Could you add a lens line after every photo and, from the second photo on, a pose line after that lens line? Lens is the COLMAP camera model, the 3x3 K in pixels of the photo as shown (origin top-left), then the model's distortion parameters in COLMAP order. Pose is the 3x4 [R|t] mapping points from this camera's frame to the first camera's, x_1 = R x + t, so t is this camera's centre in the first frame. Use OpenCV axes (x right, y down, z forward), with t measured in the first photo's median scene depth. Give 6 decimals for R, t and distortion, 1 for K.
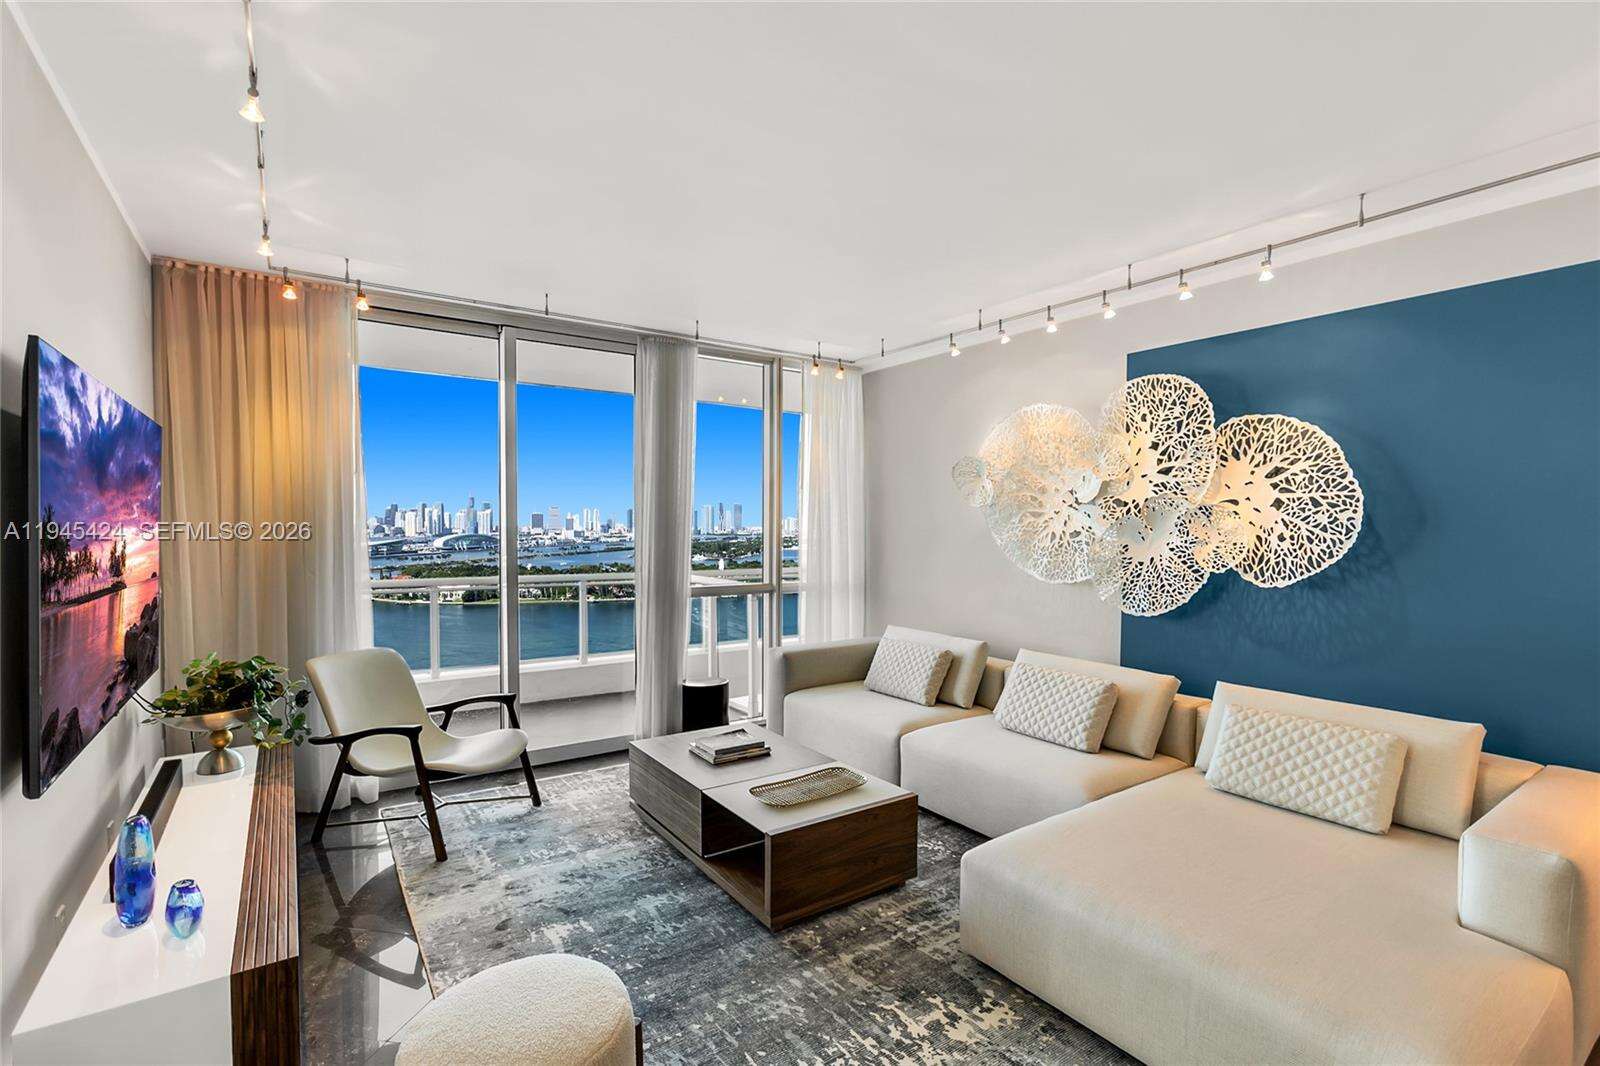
lens RADIAL K [[736.4, 0, 809.8], [0, 736.4, 543.9], [0, 0, 1]] dist [-0.013299, 0.004628]
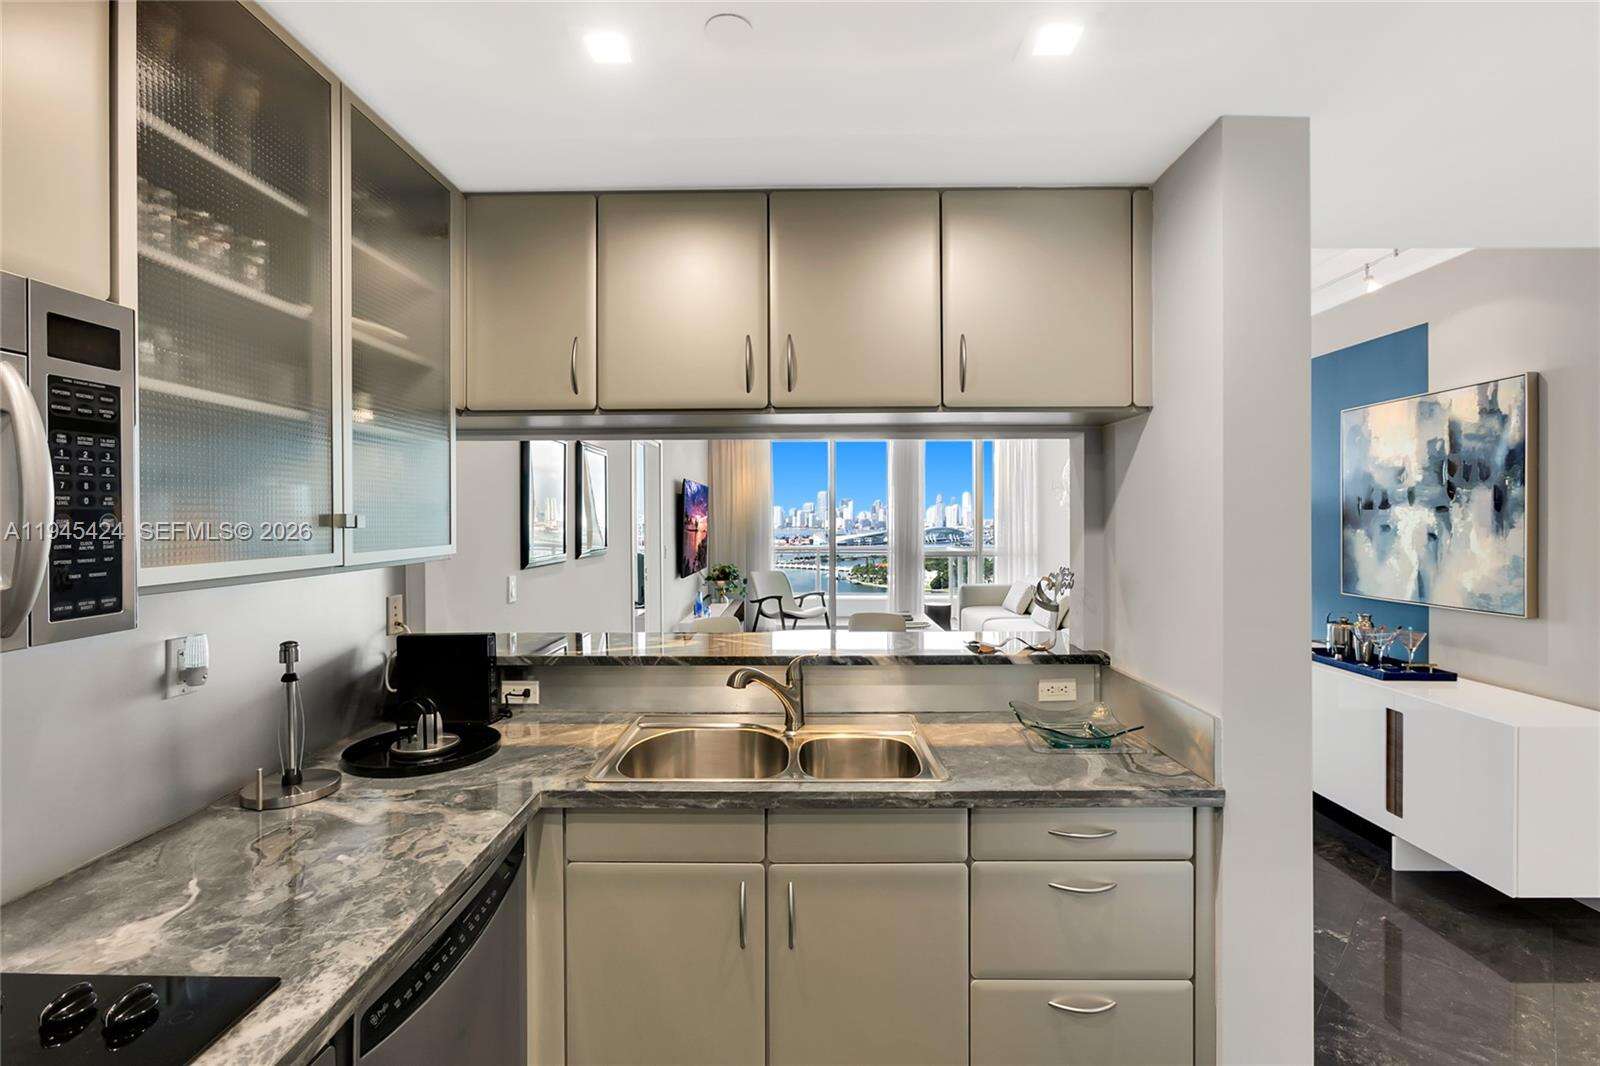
lens RADIAL K [[736.4, 0, 808.0], [0, 736.4, 521.7], [0, 0, 1]] dist [-0.013299, 0.004628]
pose [[0.819200, -0.002421, -0.573502, 0.926423], [-0.009733, 0.999788, -0.018124, 0.029978], [0.573425, 0.020429, 0.819003, -0.968159]]
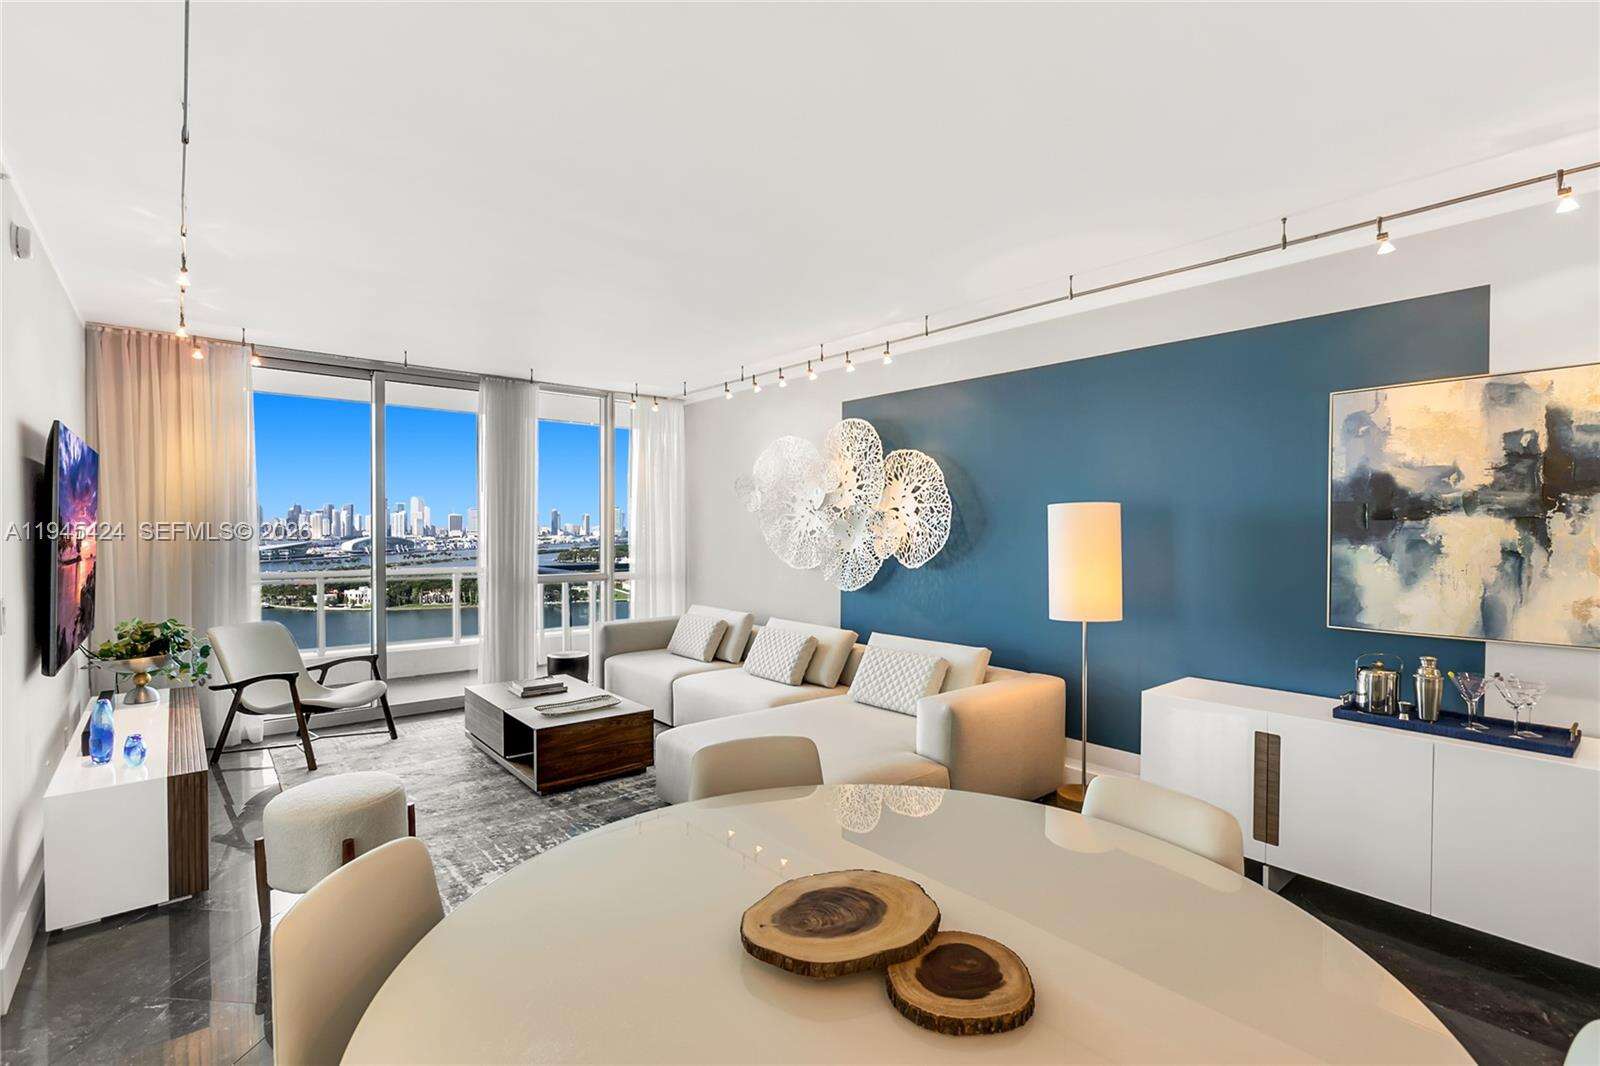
lens RADIAL K [[736.4, 0, 811.4], [0, 736.4, 536.0], [0, 0, 1]] dist [-0.013299, 0.004628]
pose [[0.995376, -0.000471, 0.096055, 0.257075], [0.001826, 0.999900, -0.014025, 0.014073], [-0.096039, 0.014136, 0.995277, -0.399603]]
